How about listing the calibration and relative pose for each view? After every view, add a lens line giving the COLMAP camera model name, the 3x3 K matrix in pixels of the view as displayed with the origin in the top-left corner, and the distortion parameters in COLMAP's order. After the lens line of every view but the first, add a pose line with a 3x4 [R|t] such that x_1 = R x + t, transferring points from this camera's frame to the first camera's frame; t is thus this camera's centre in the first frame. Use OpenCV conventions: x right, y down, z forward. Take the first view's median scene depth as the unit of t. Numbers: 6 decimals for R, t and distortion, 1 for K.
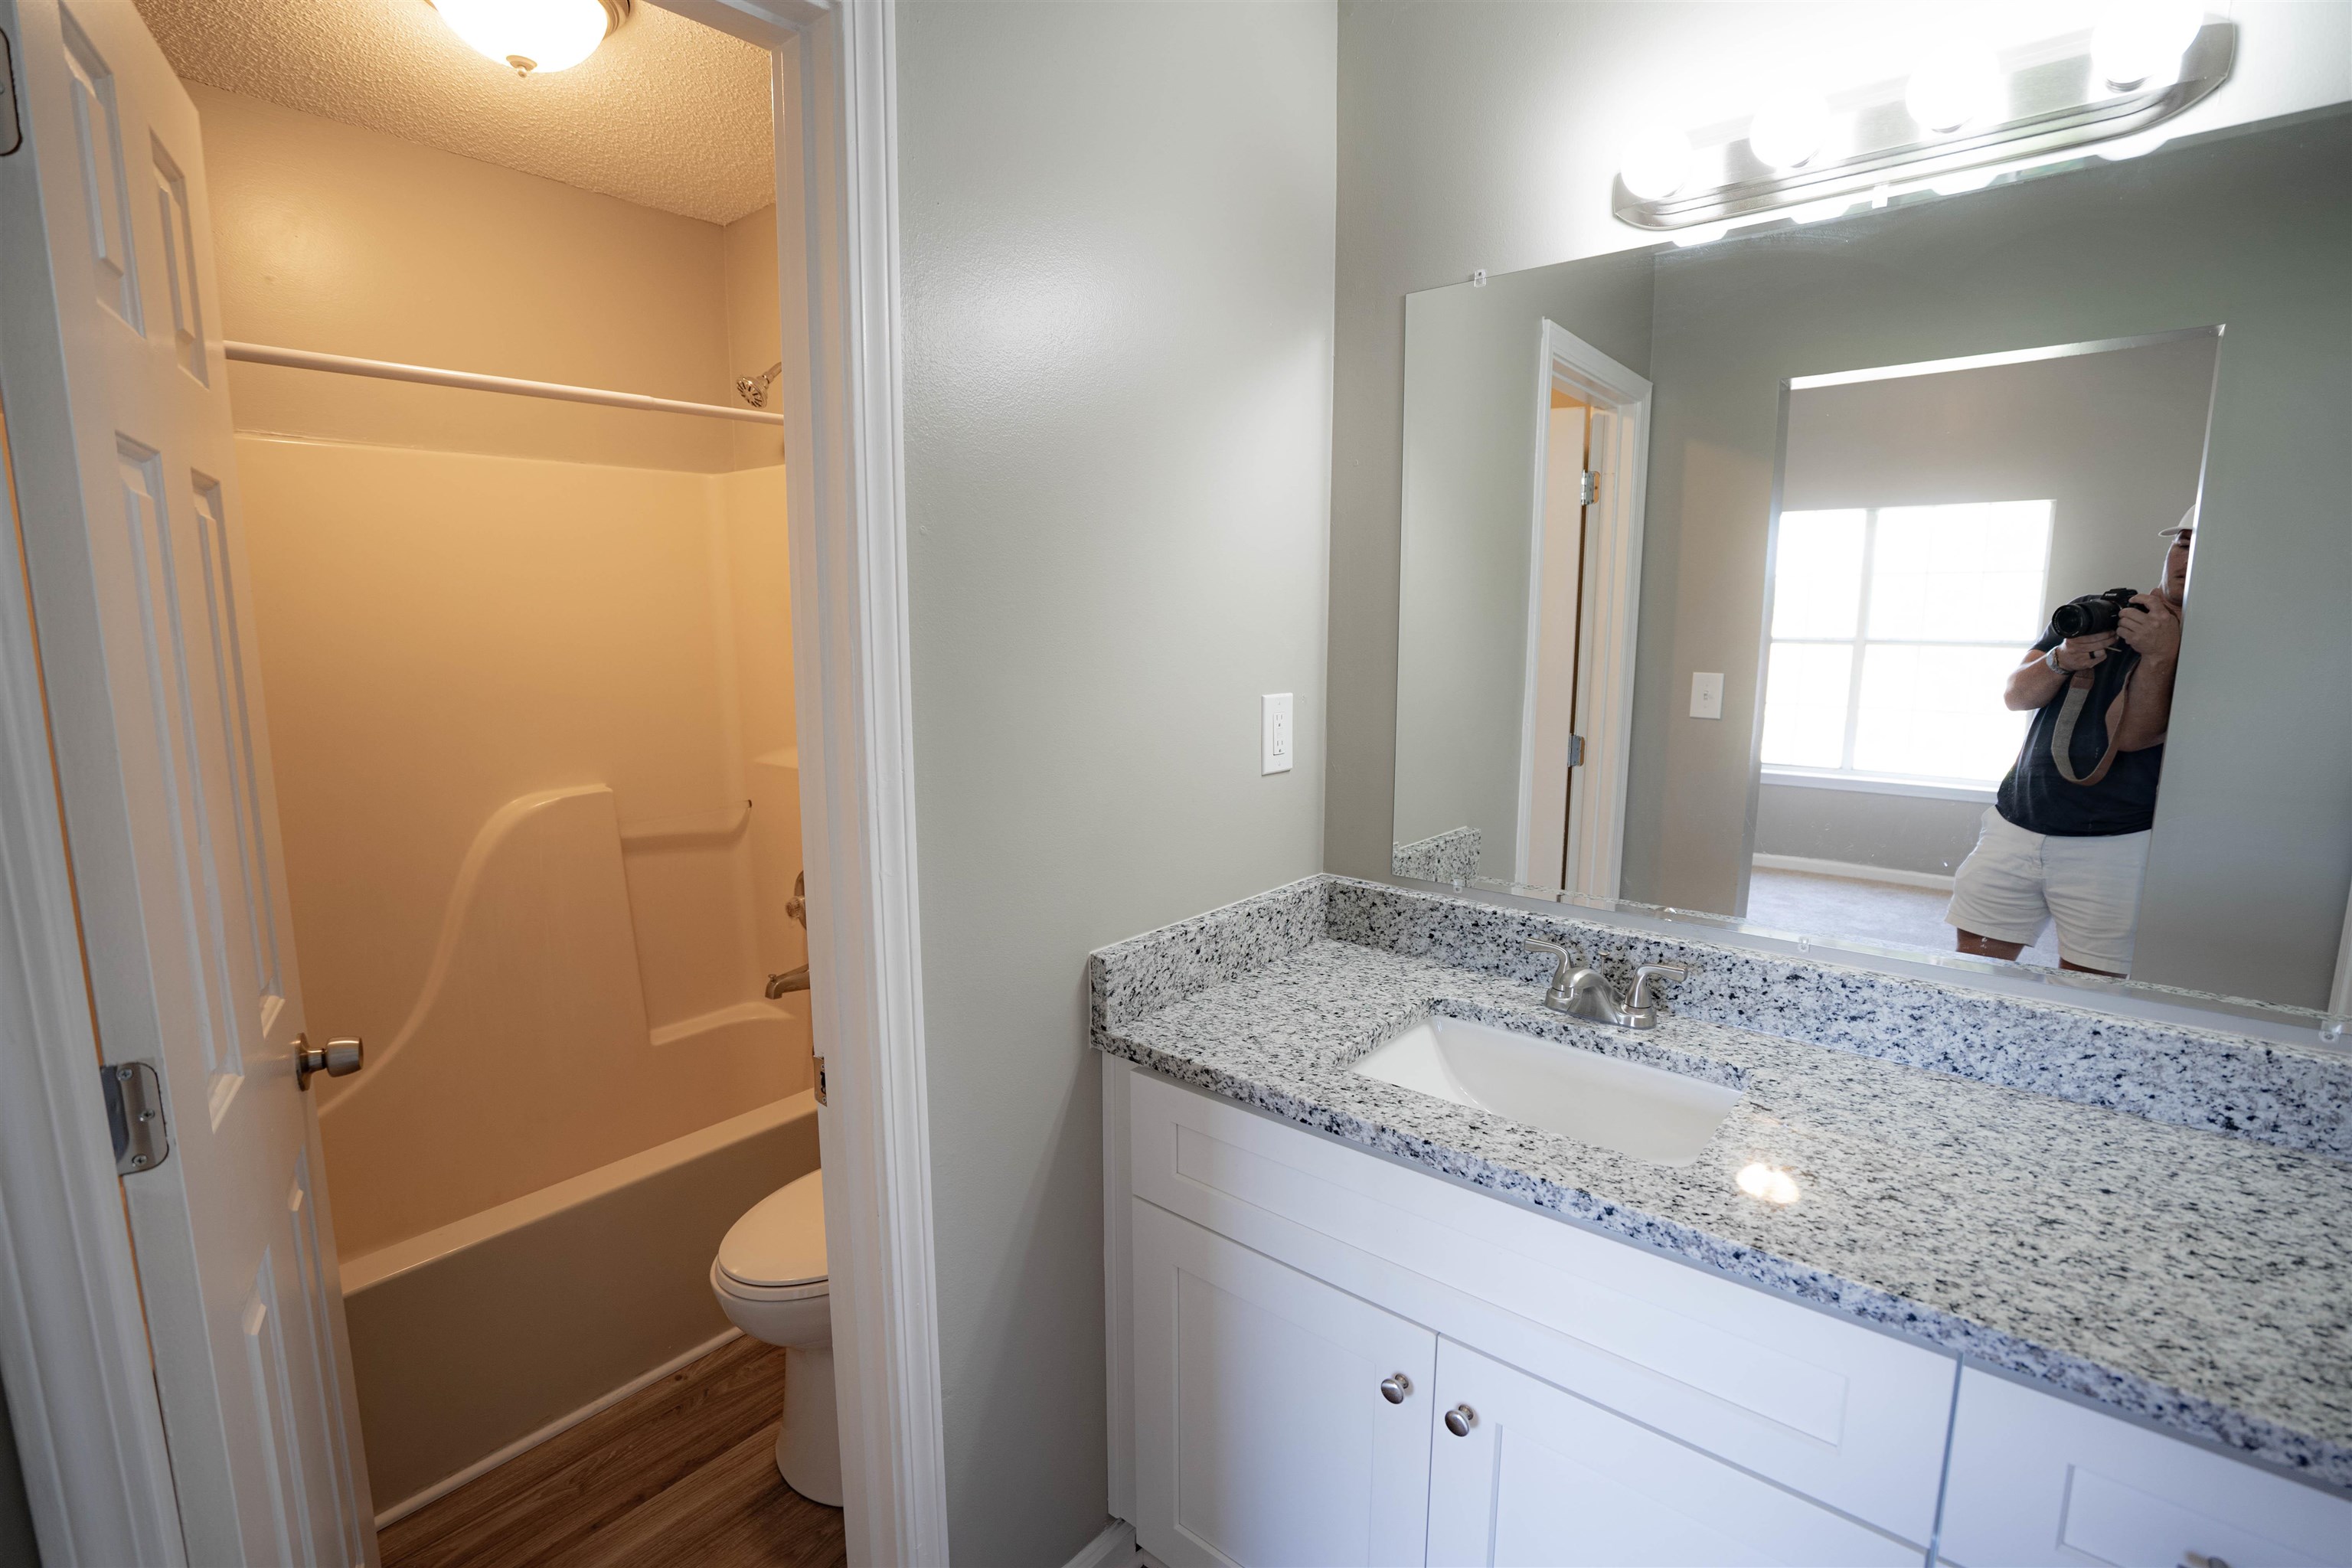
lens RADIAL K [[1082.6, 0, 1176.0], [0, 1082.6, 784.0], [0, 0, 1]] dist [-0.047379, -0.000016]
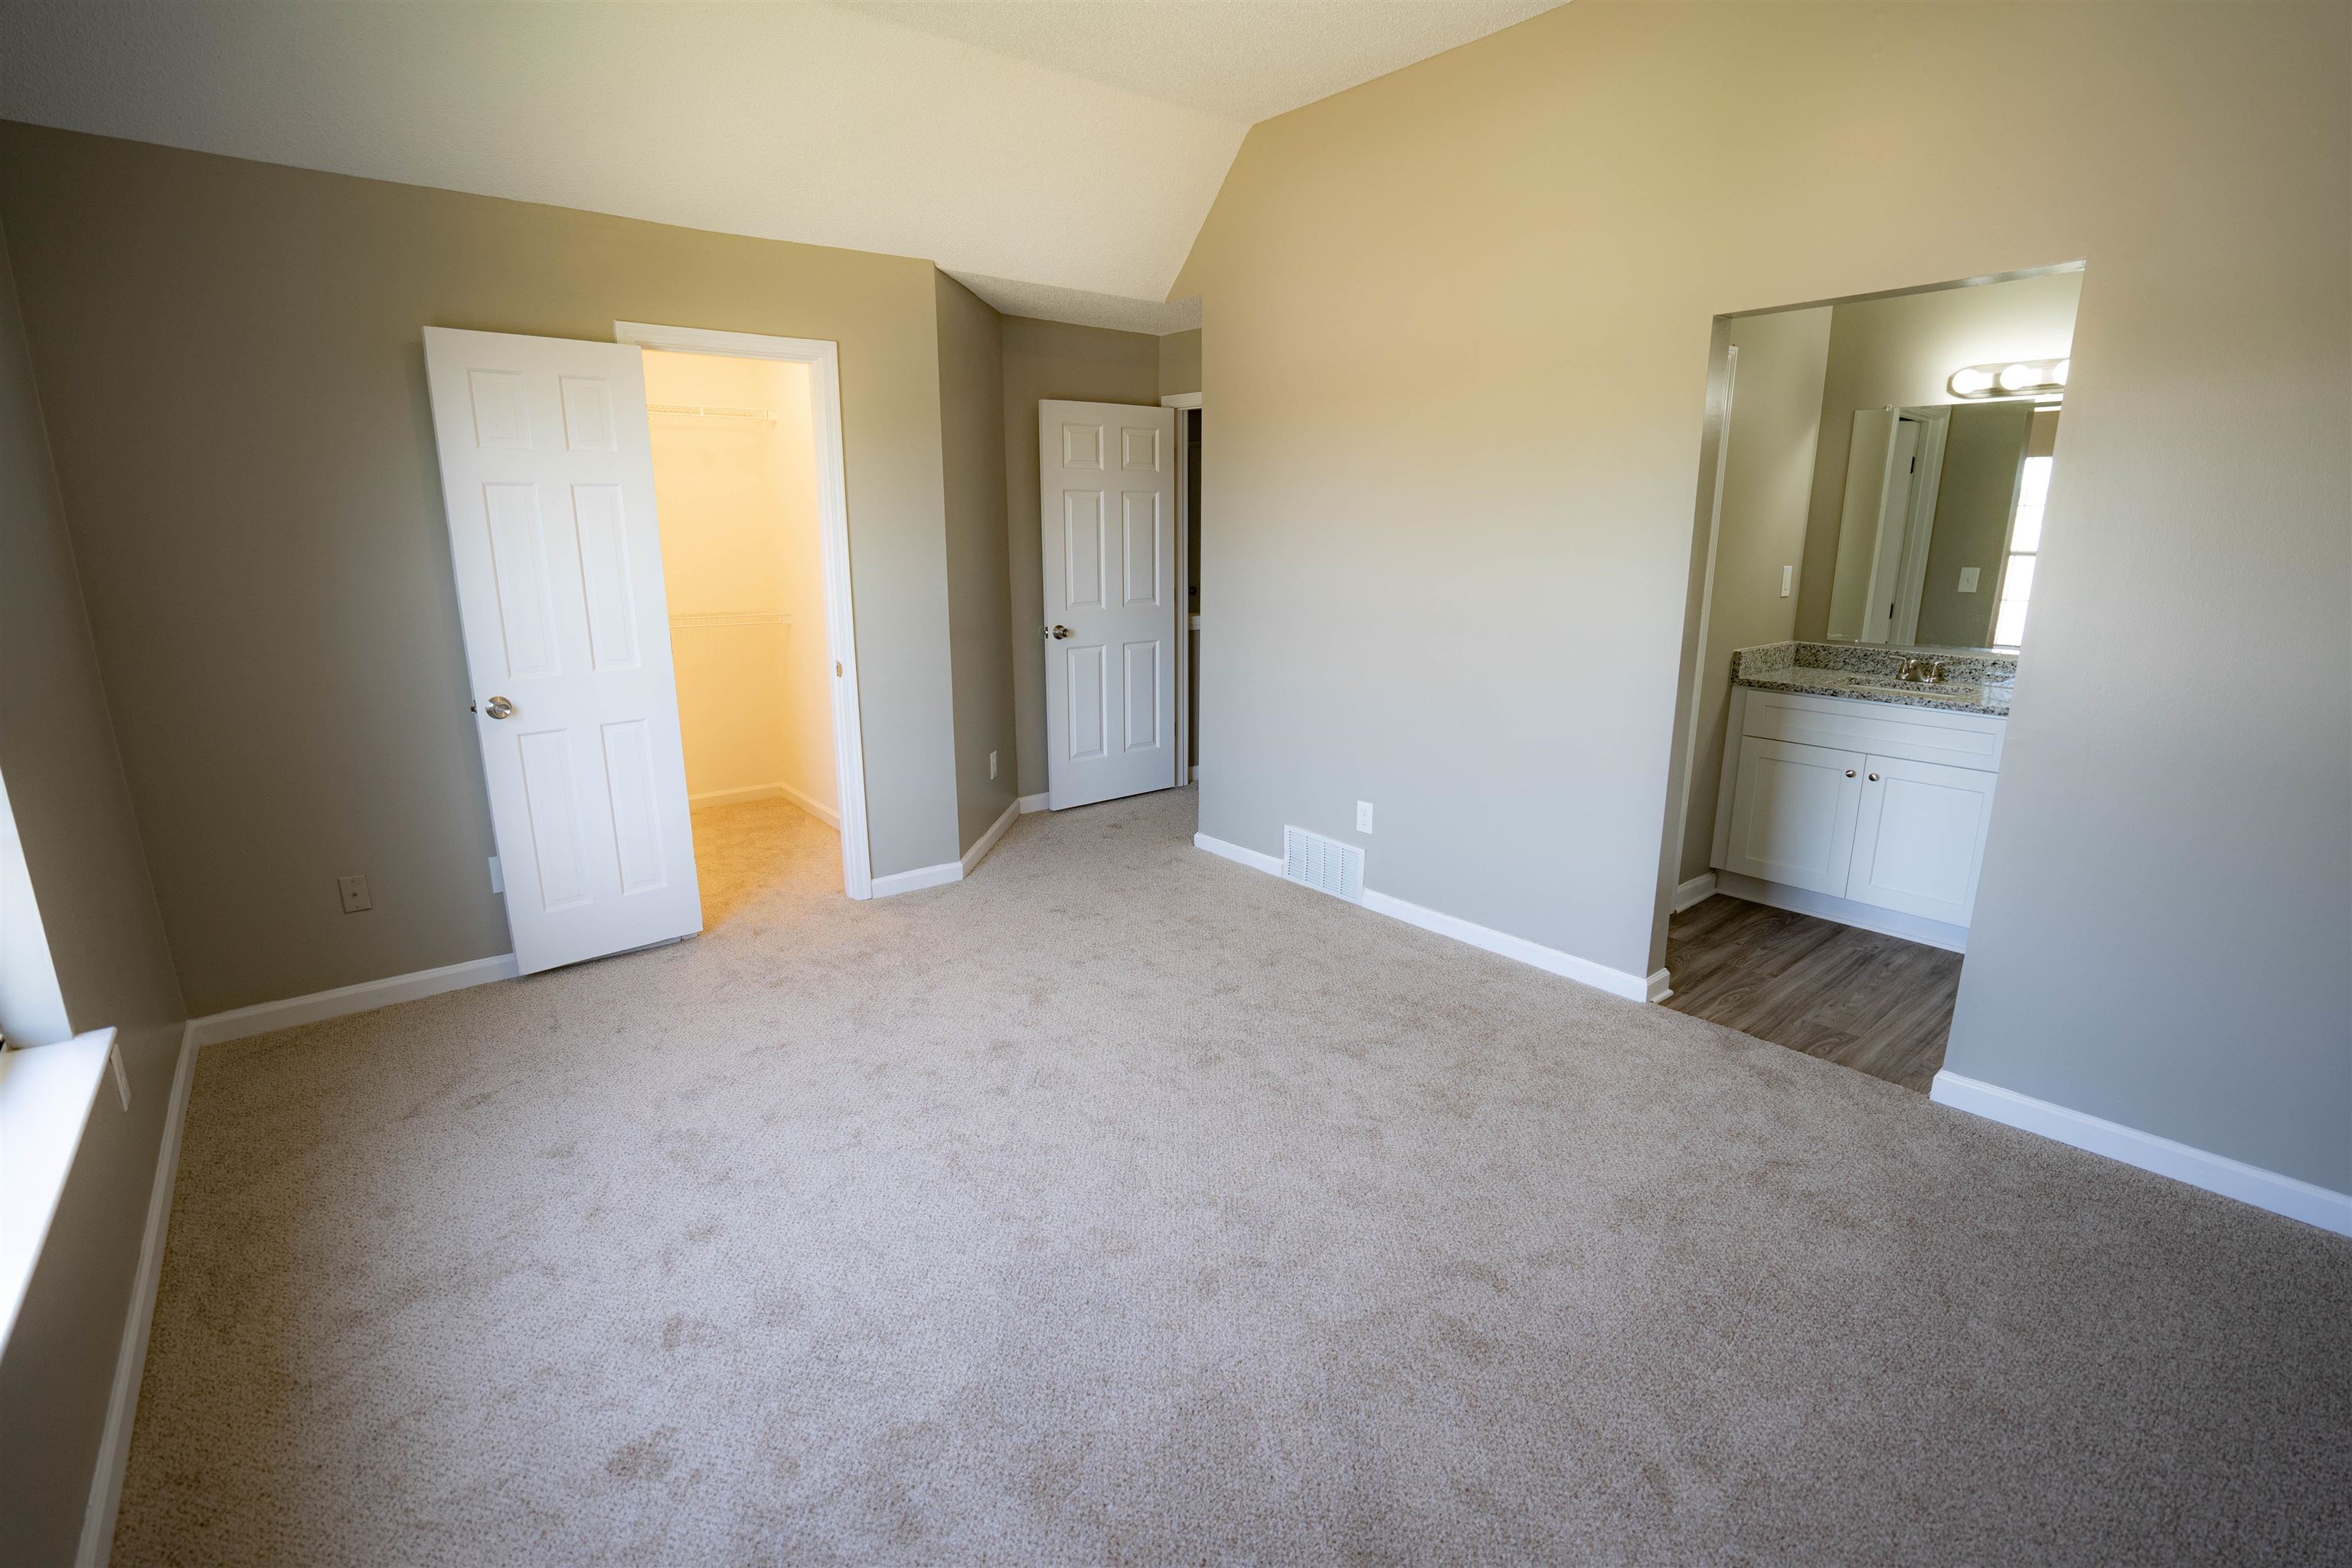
lens RADIAL K [[1065.5, 0, 1184.3], [0, 1065.5, 798.5], [0, 0, 1]] dist [-0.037008, -0.000080]
pose [[0.984082, 0.042876, -0.172466, -0.907113], [-0.027325, 0.995425, 0.091555, 0.293135], [0.175602, -0.085385, 0.980751, -1.840257]]
